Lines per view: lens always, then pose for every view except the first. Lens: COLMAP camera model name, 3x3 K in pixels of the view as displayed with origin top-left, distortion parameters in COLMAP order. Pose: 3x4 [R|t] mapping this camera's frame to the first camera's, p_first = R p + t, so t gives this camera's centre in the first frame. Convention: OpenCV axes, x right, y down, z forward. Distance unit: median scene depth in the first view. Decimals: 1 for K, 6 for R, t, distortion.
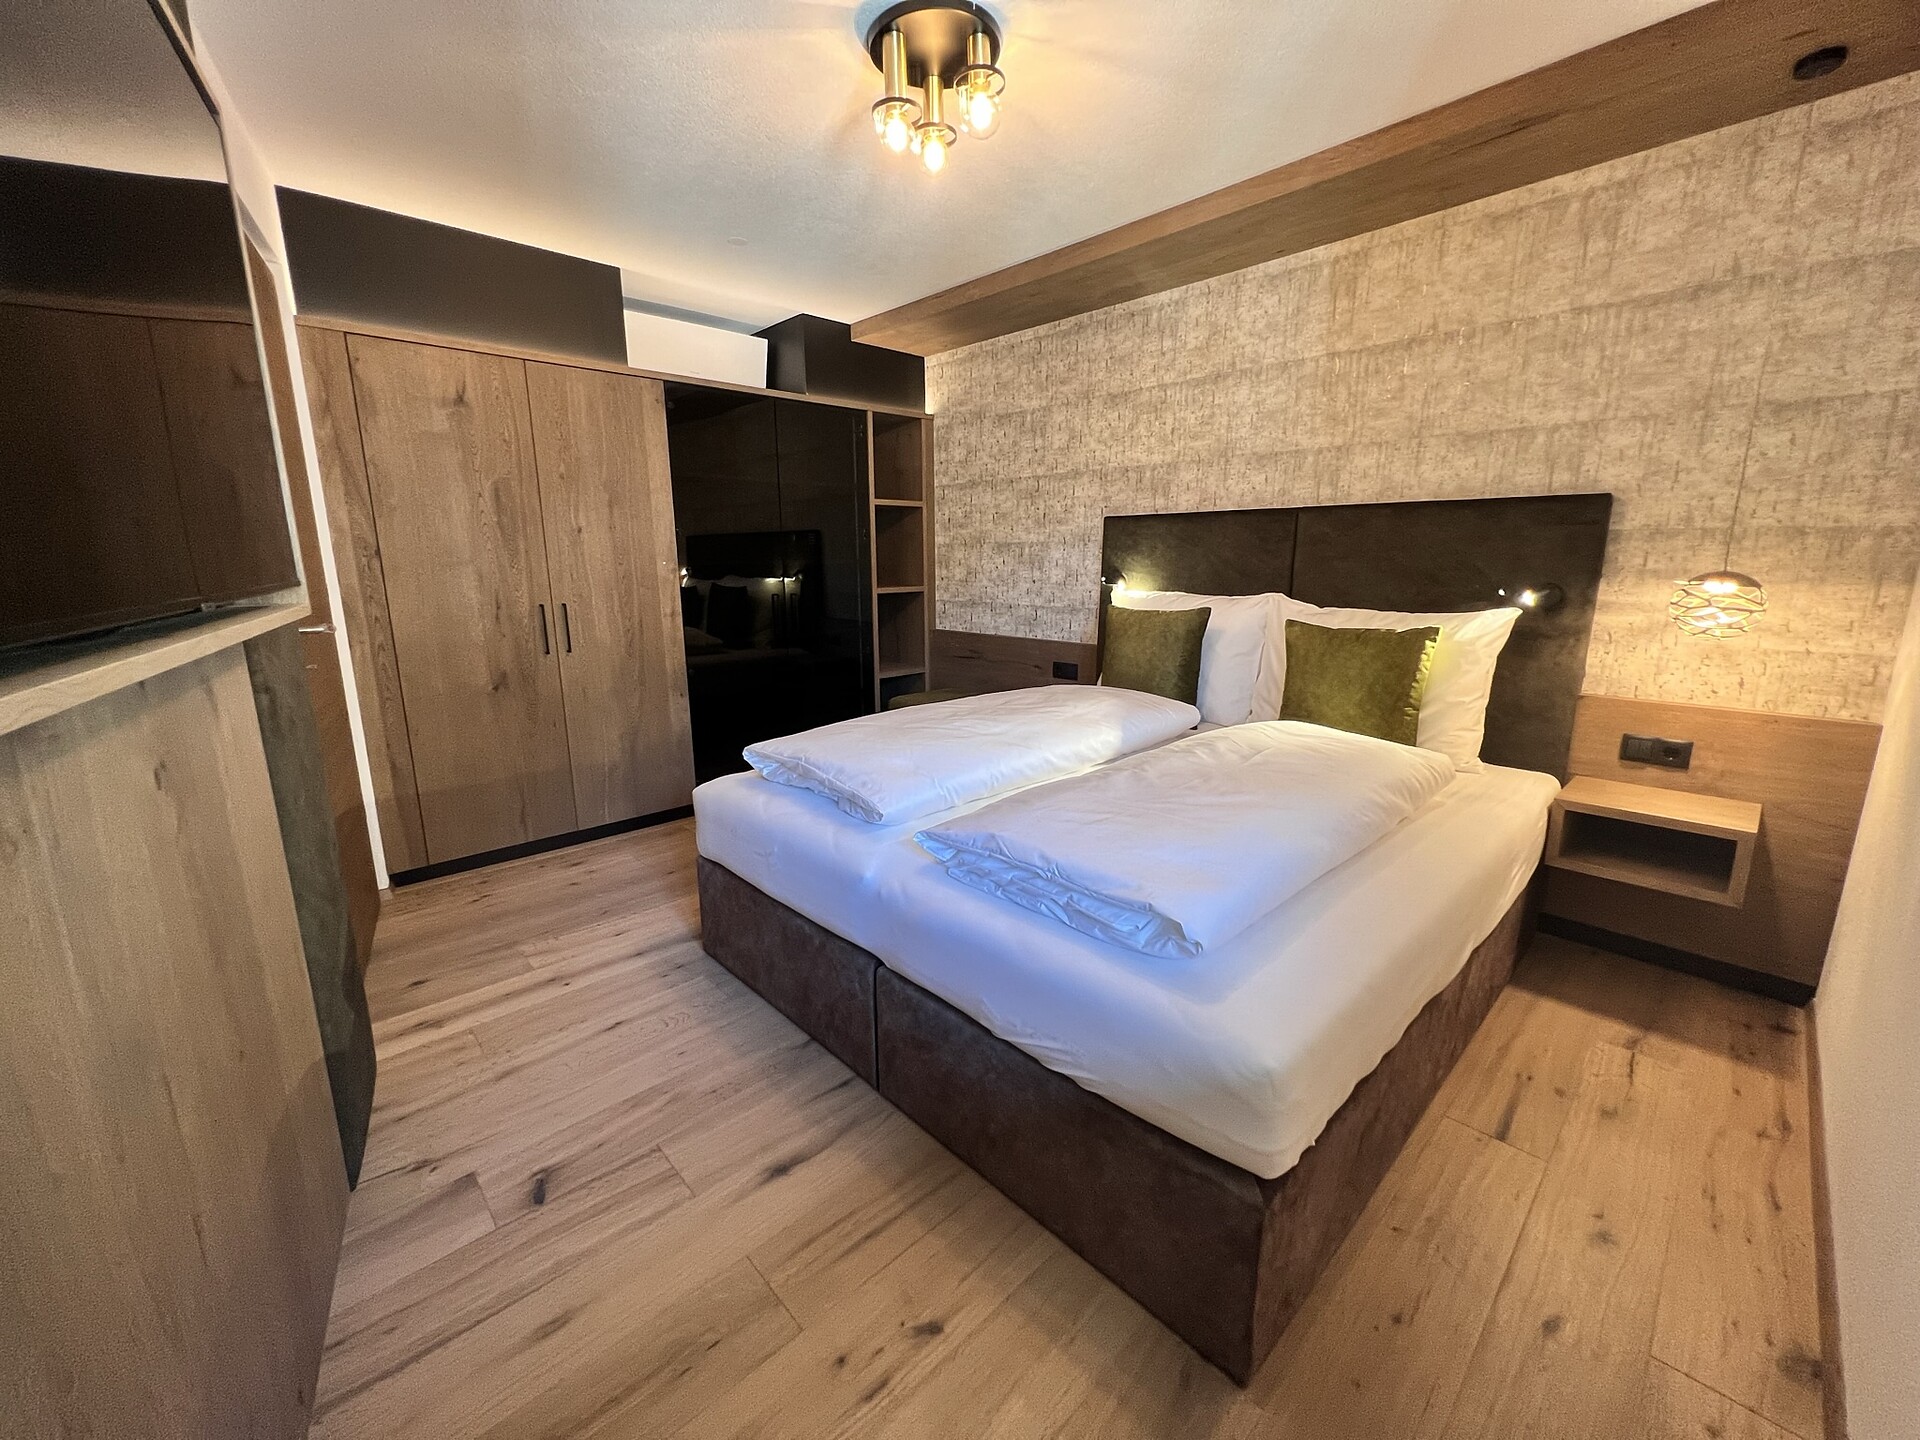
lens RADIAL K [[772.9, 0, 959.1], [0, 772.9, 724.1], [0, 0, 1]] dist [-0.000338, -0.000062]
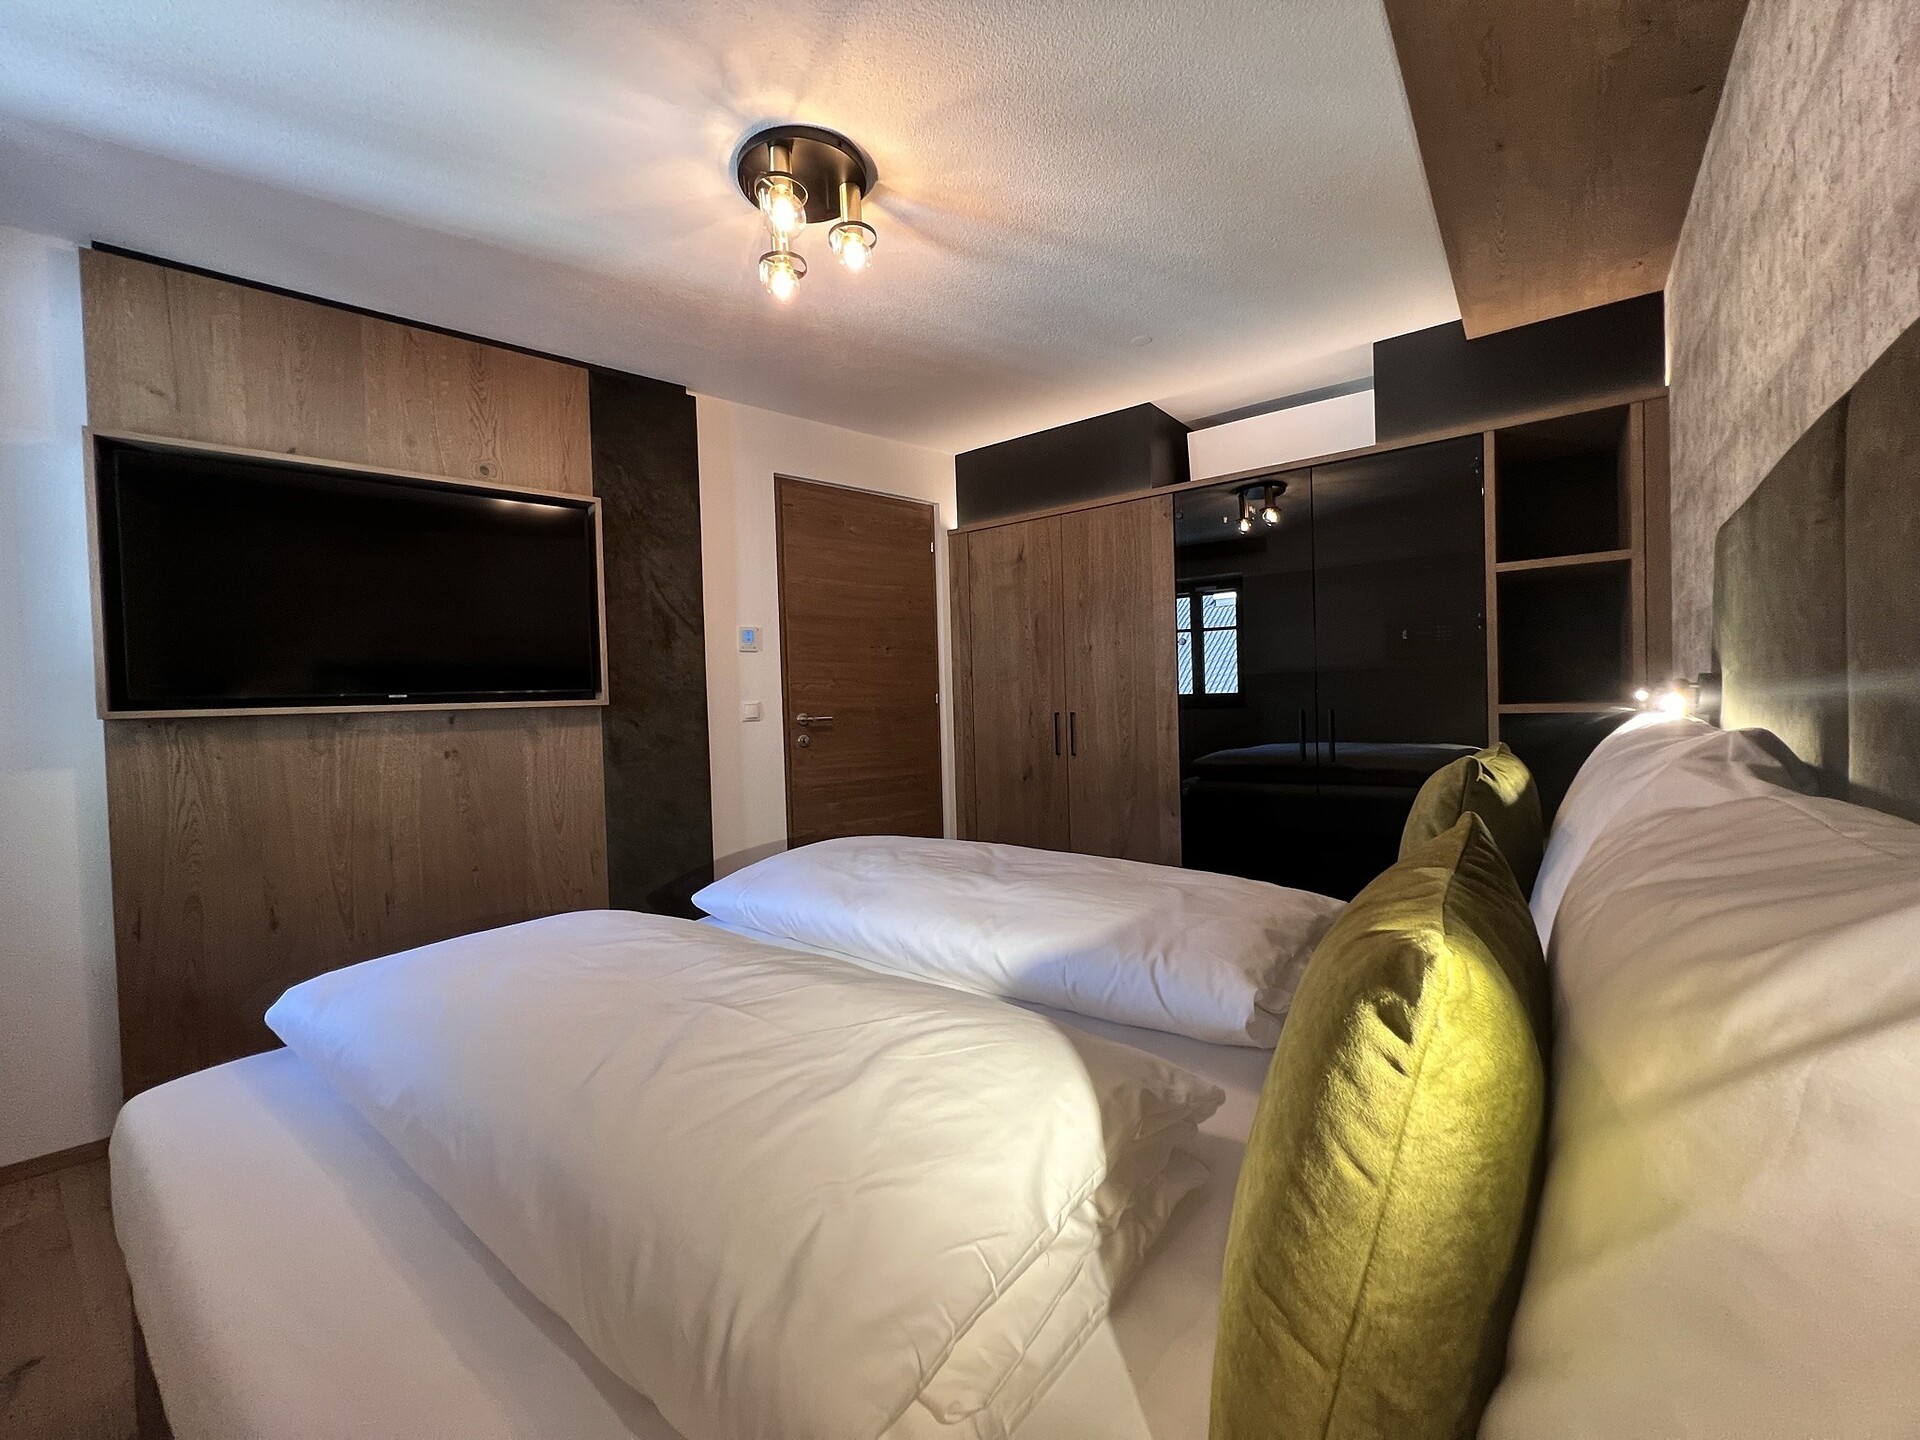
lens RADIAL K [[772.9, 0, 953.6], [0, 772.9, 709.7], [0, 0, 1]] dist [-0.000338, -0.000062]
pose [[0.150557, 0.019729, -0.988404, 0.556073], [-0.182168, 0.983234, -0.008123, -0.113714], [0.971673, 0.181278, 0.151627, 0.628868]]
